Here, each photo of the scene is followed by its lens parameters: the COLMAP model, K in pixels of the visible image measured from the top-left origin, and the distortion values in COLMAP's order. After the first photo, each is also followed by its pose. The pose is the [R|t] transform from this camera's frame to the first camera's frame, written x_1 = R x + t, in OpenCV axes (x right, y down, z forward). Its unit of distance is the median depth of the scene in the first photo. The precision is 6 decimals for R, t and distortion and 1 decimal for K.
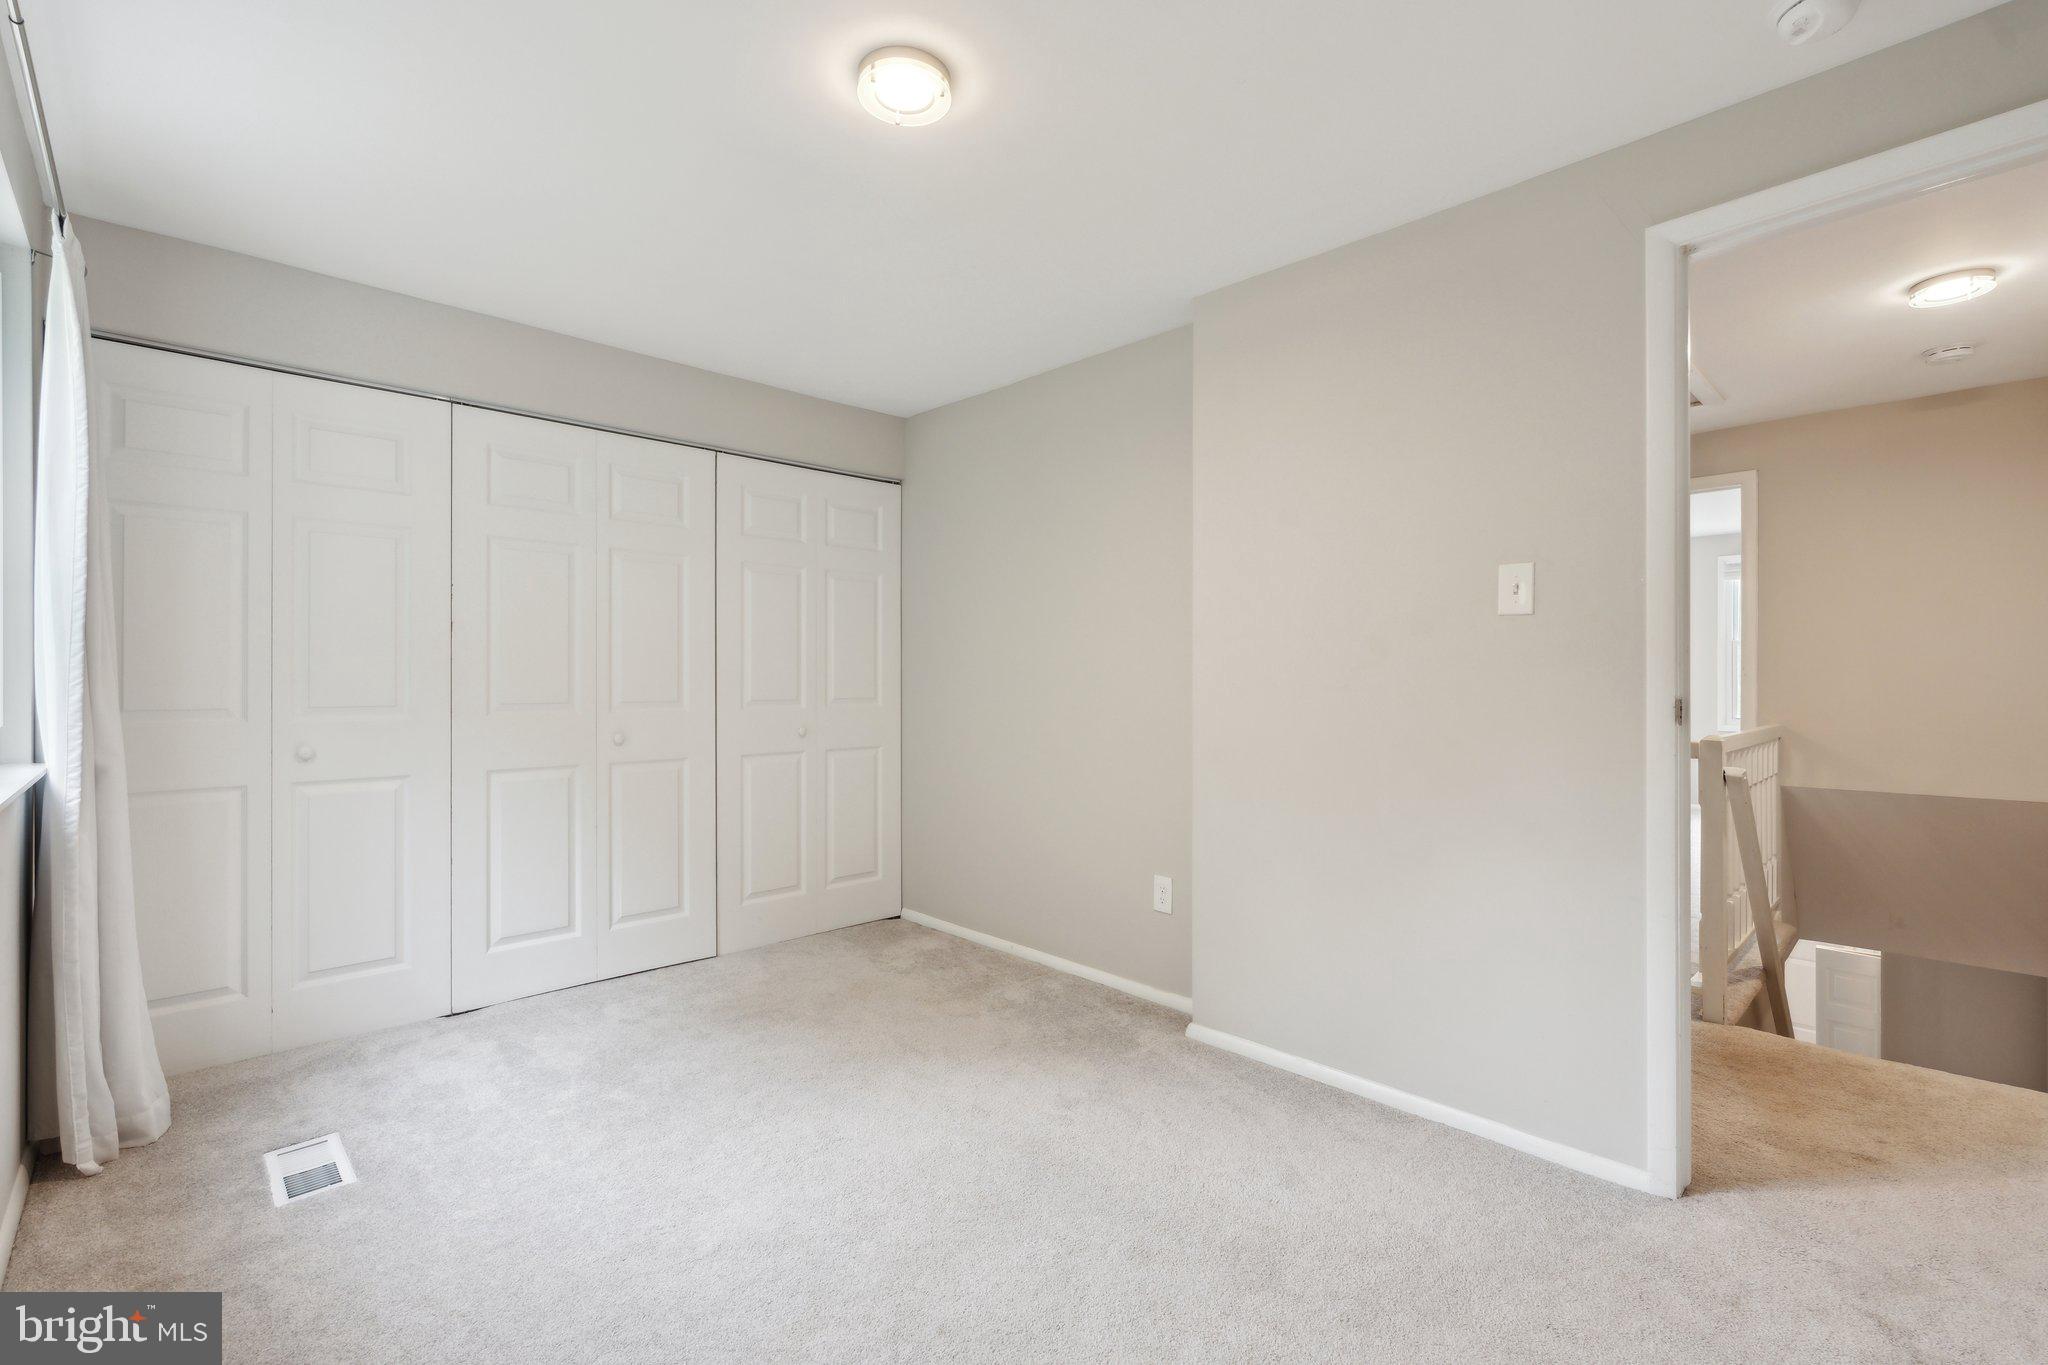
lens RADIAL K [[911.6, 0, 1015.8], [0, 911.6, 684.6], [0, 0, 1]] dist [-0.005215, 0.001692]
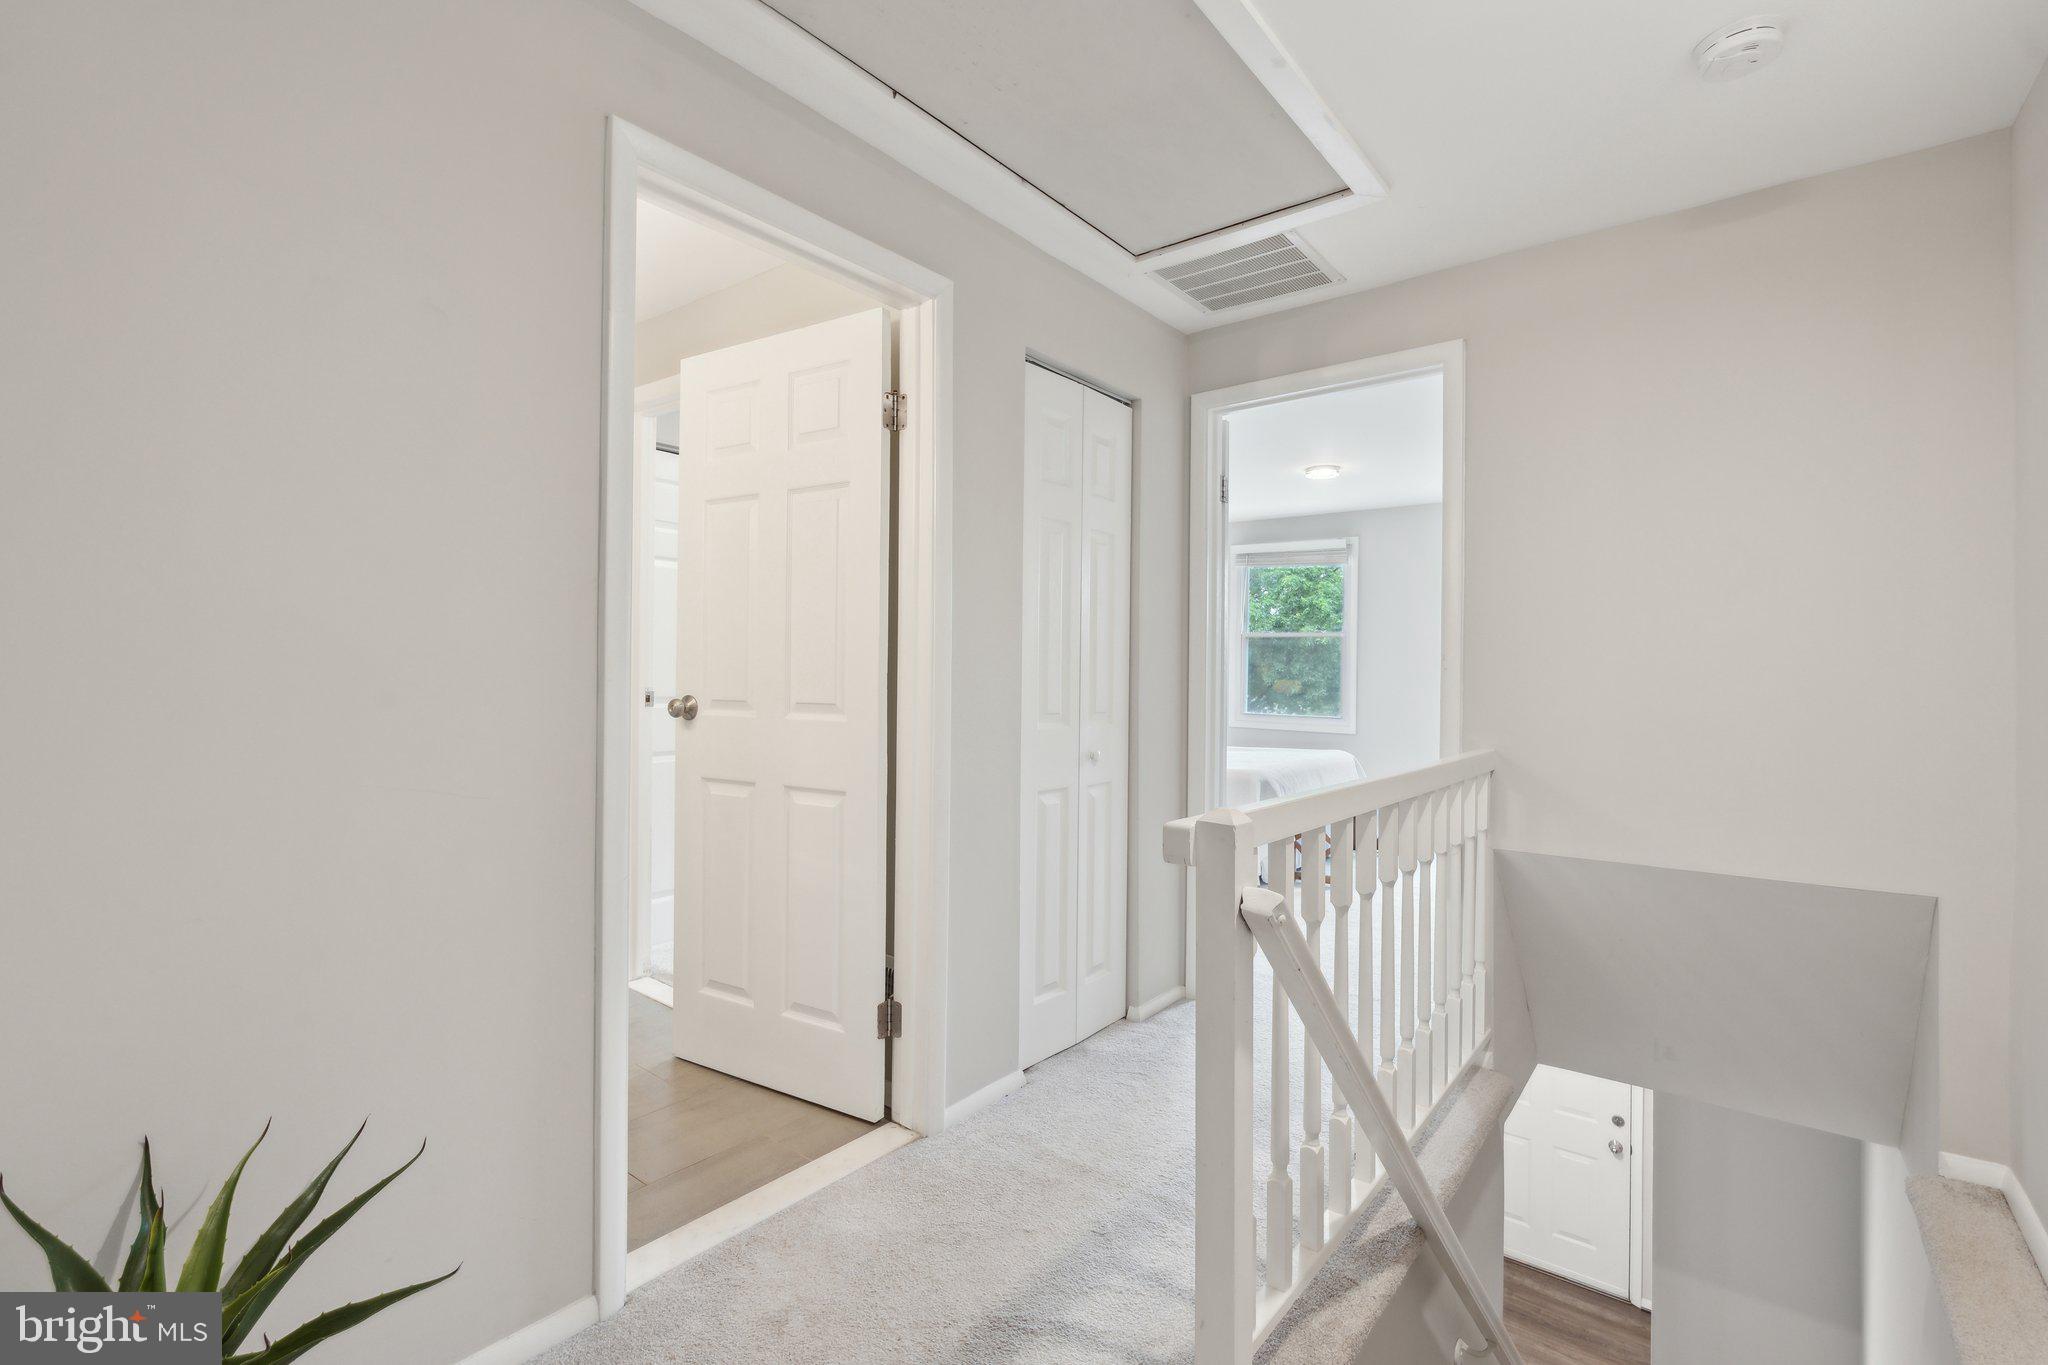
lens RADIAL K [[911.6, 0, 1015.7], [0, 911.6, 674.3], [0, 0, 1]] dist [-0.005215, 0.001692]
pose [[0.992268, 0.006109, 0.123961, 0.453164], [-0.005954, 0.999981, -0.001628, -0.004634], [-0.123968, 0.000877, 0.992286, 0.437411]]
